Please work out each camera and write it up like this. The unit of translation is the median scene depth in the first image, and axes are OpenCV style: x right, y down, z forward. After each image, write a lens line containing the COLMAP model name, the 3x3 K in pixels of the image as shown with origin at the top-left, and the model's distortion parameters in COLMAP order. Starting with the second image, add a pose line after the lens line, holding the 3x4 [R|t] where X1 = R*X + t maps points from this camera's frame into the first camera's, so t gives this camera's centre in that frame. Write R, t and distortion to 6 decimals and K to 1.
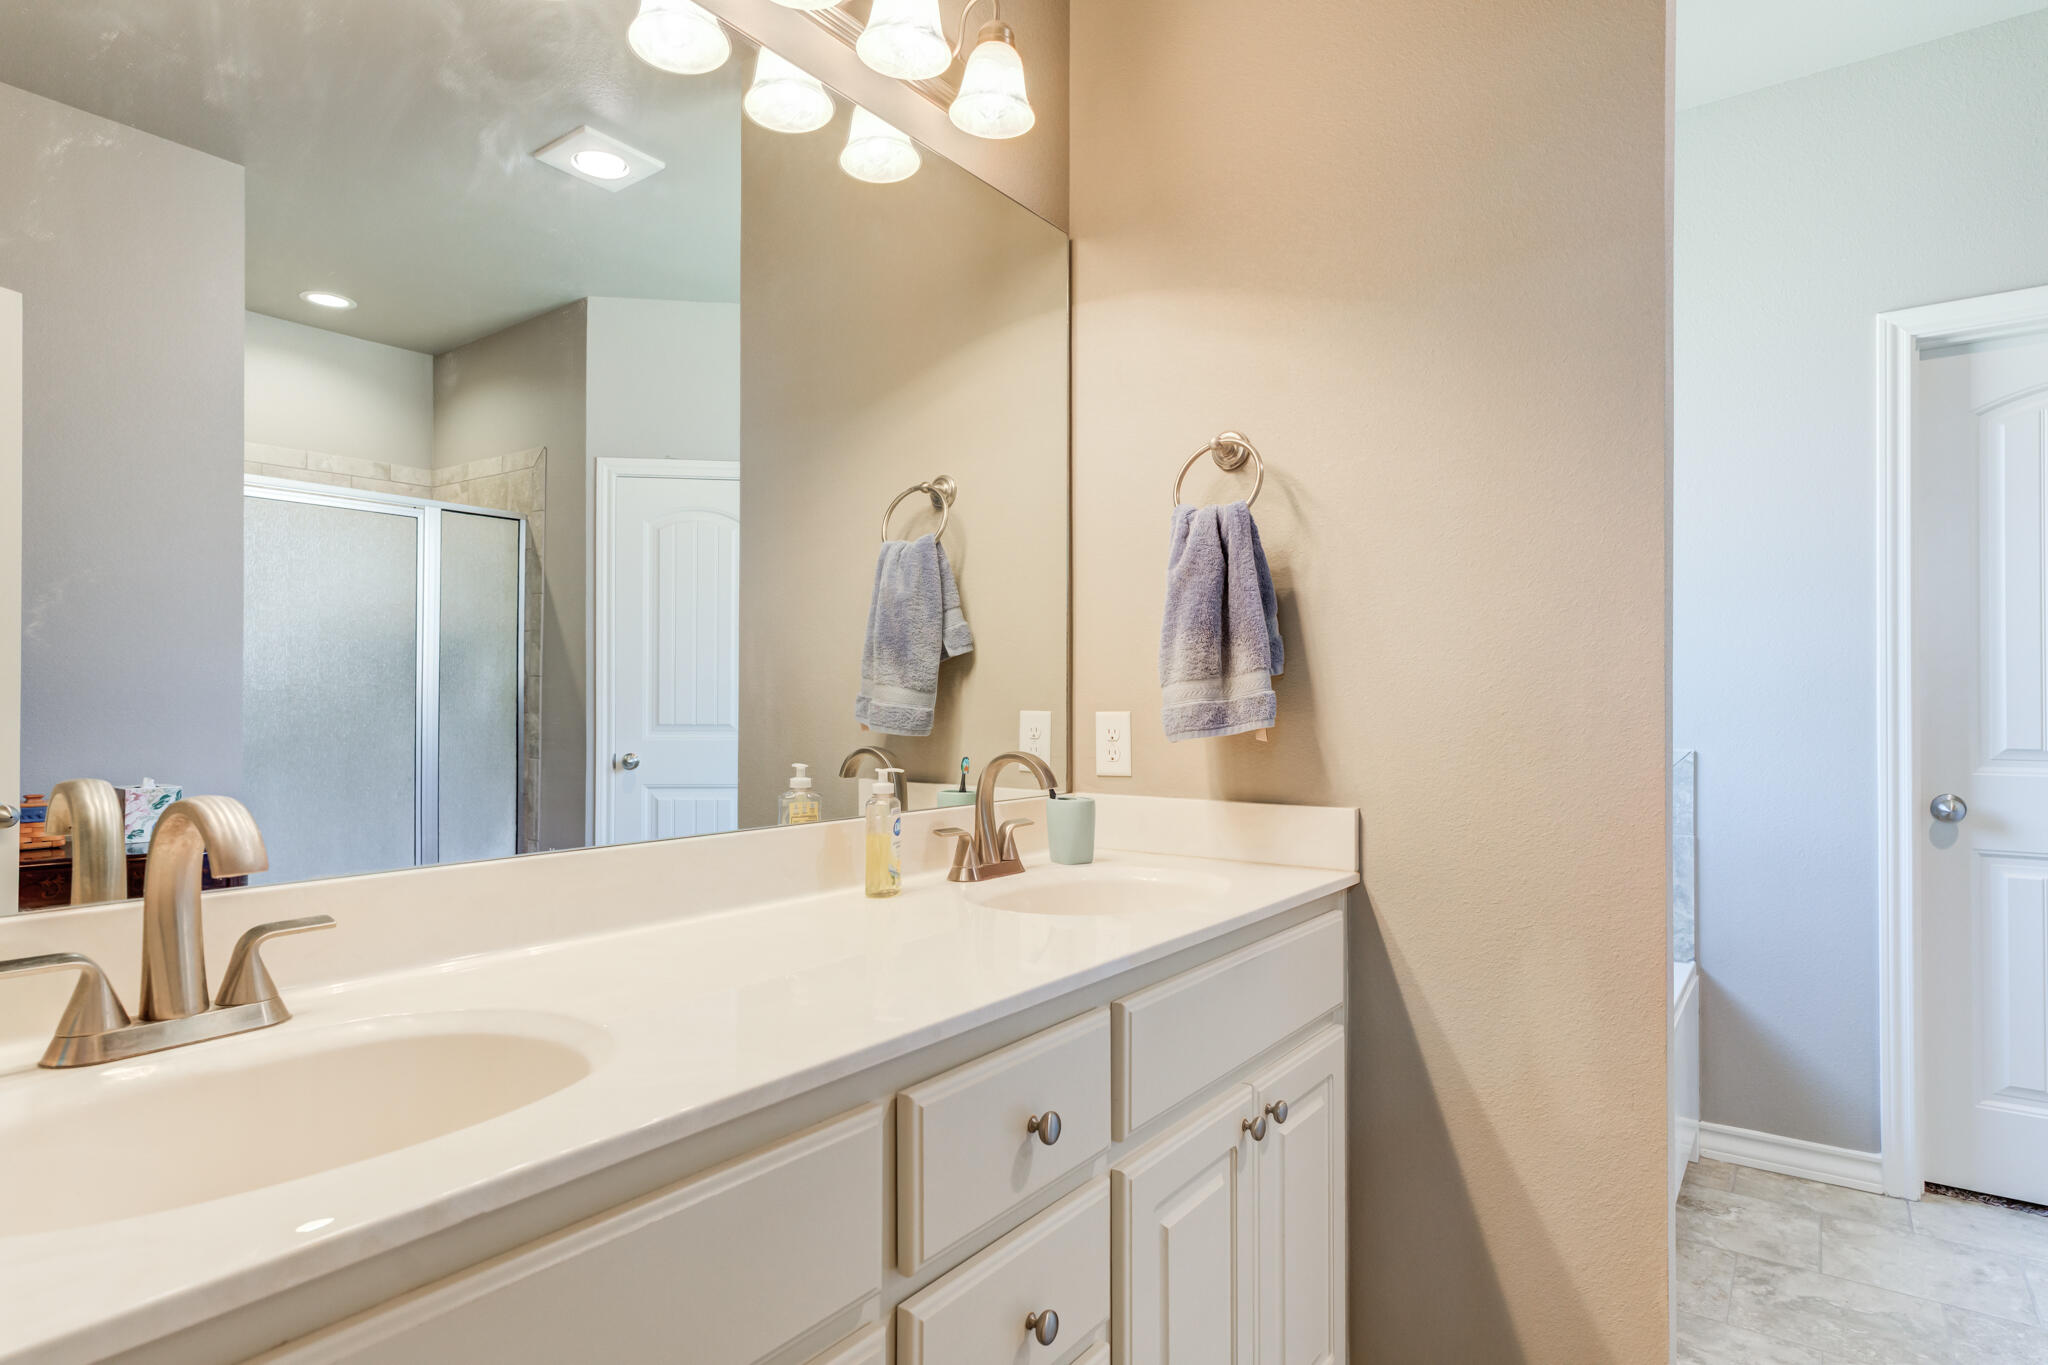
lens RADIAL K [[1056.6, 0, 1022.9], [0, 1056.6, 688.7], [0, 0, 1]] dist [0.000079, 0.003228]
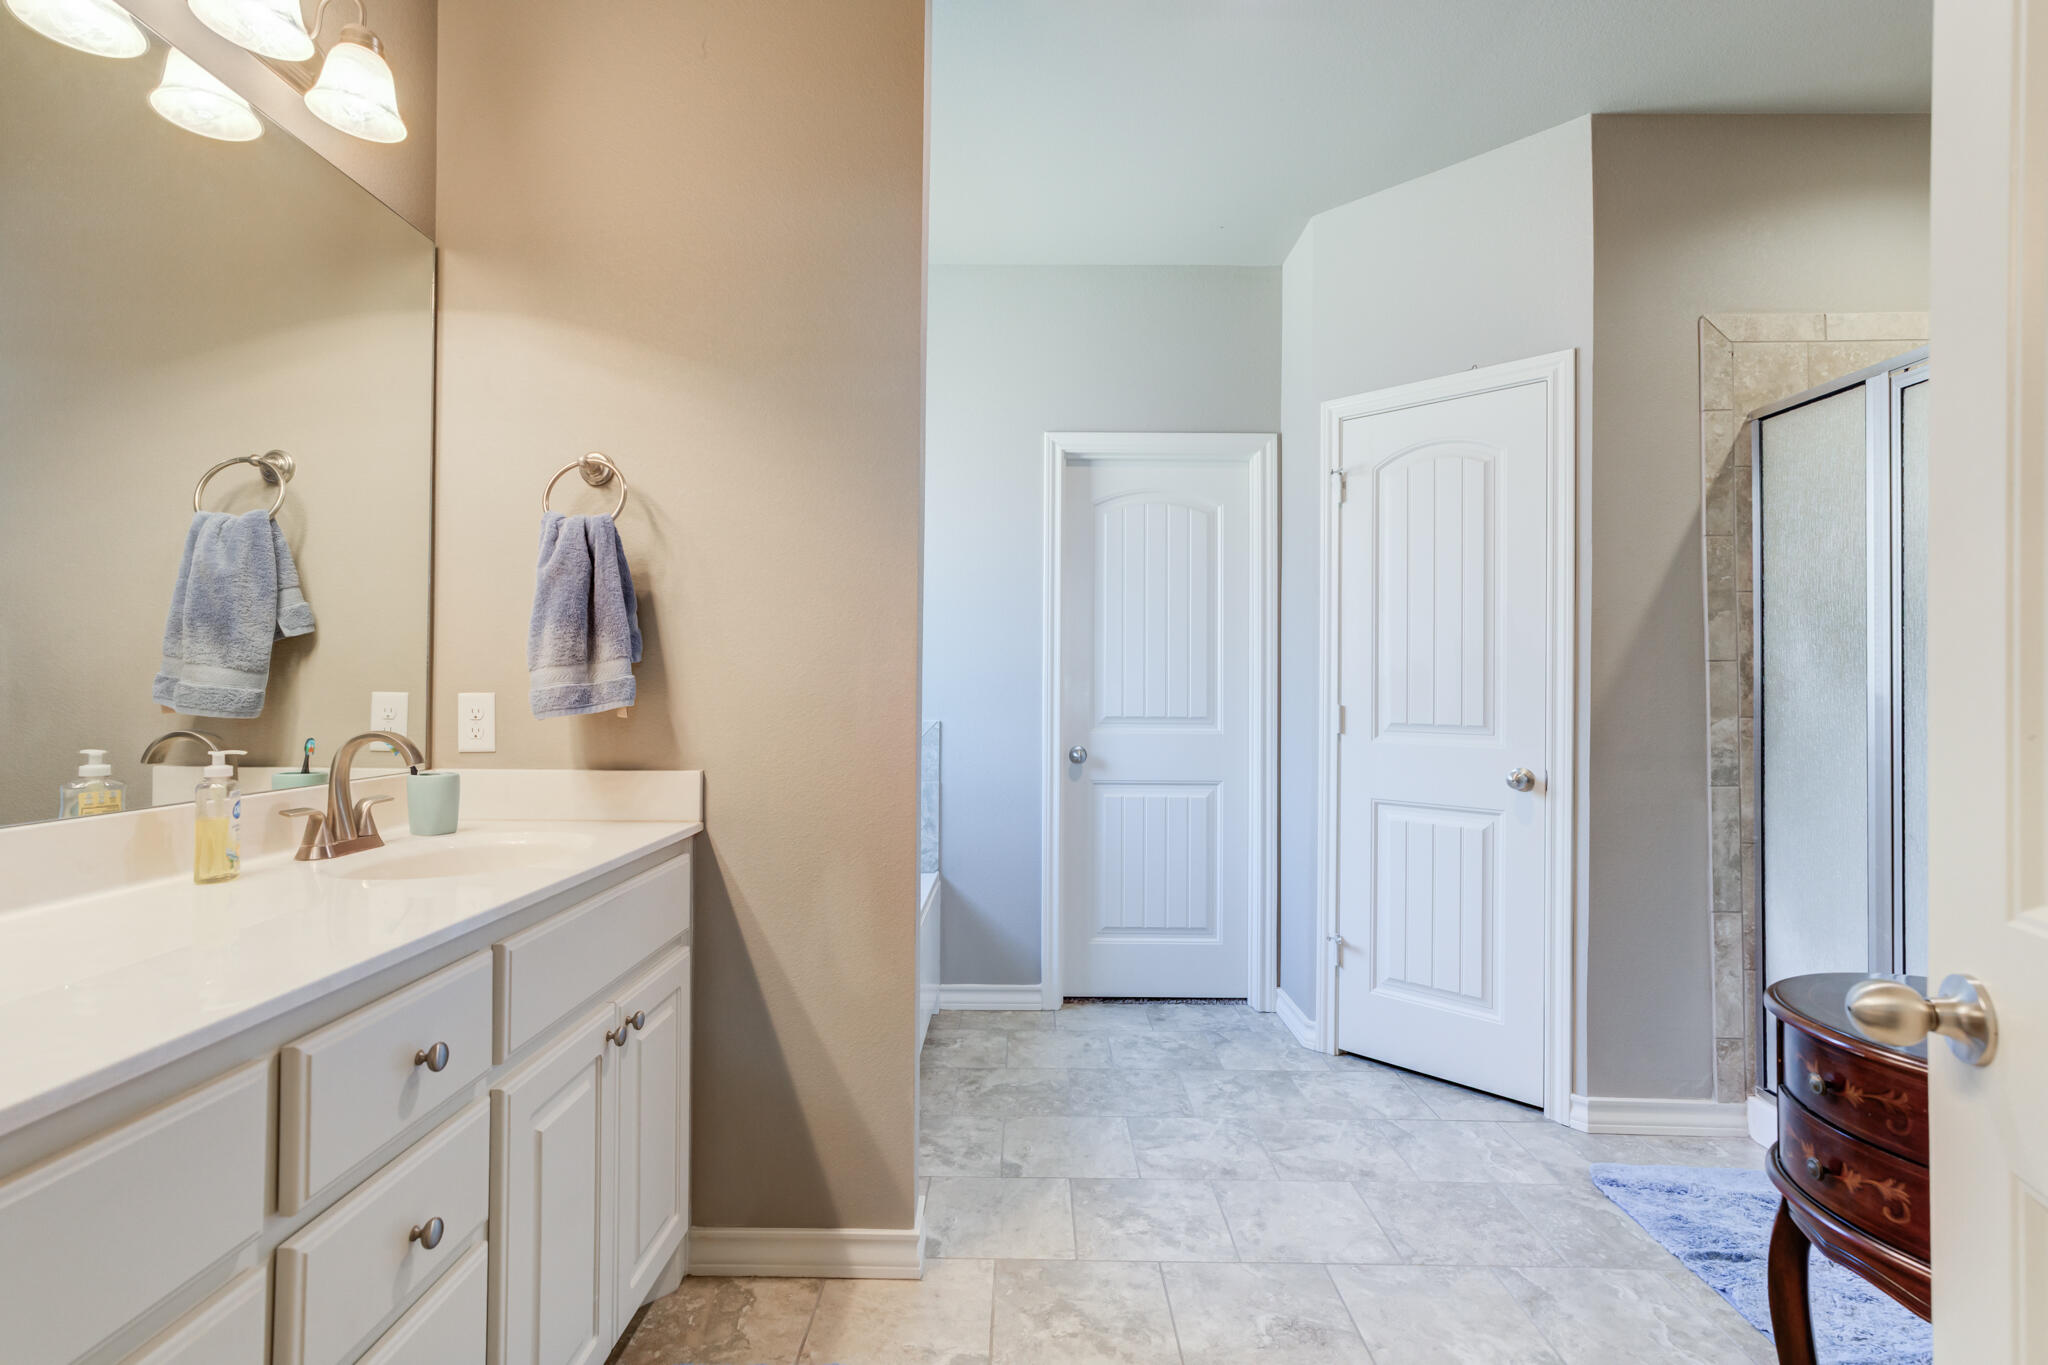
lens RADIAL K [[930.3, 0, 1034.5], [0, 930.3, 684.9], [0, 0, 1]] dist [-0.017954, 0.011906]
pose [[0.789425, 0.005706, 0.613821, -0.049035], [-0.013687, 0.999872, 0.008309, -0.002466], [-0.613695, -0.014961, 0.789401, -0.108534]]
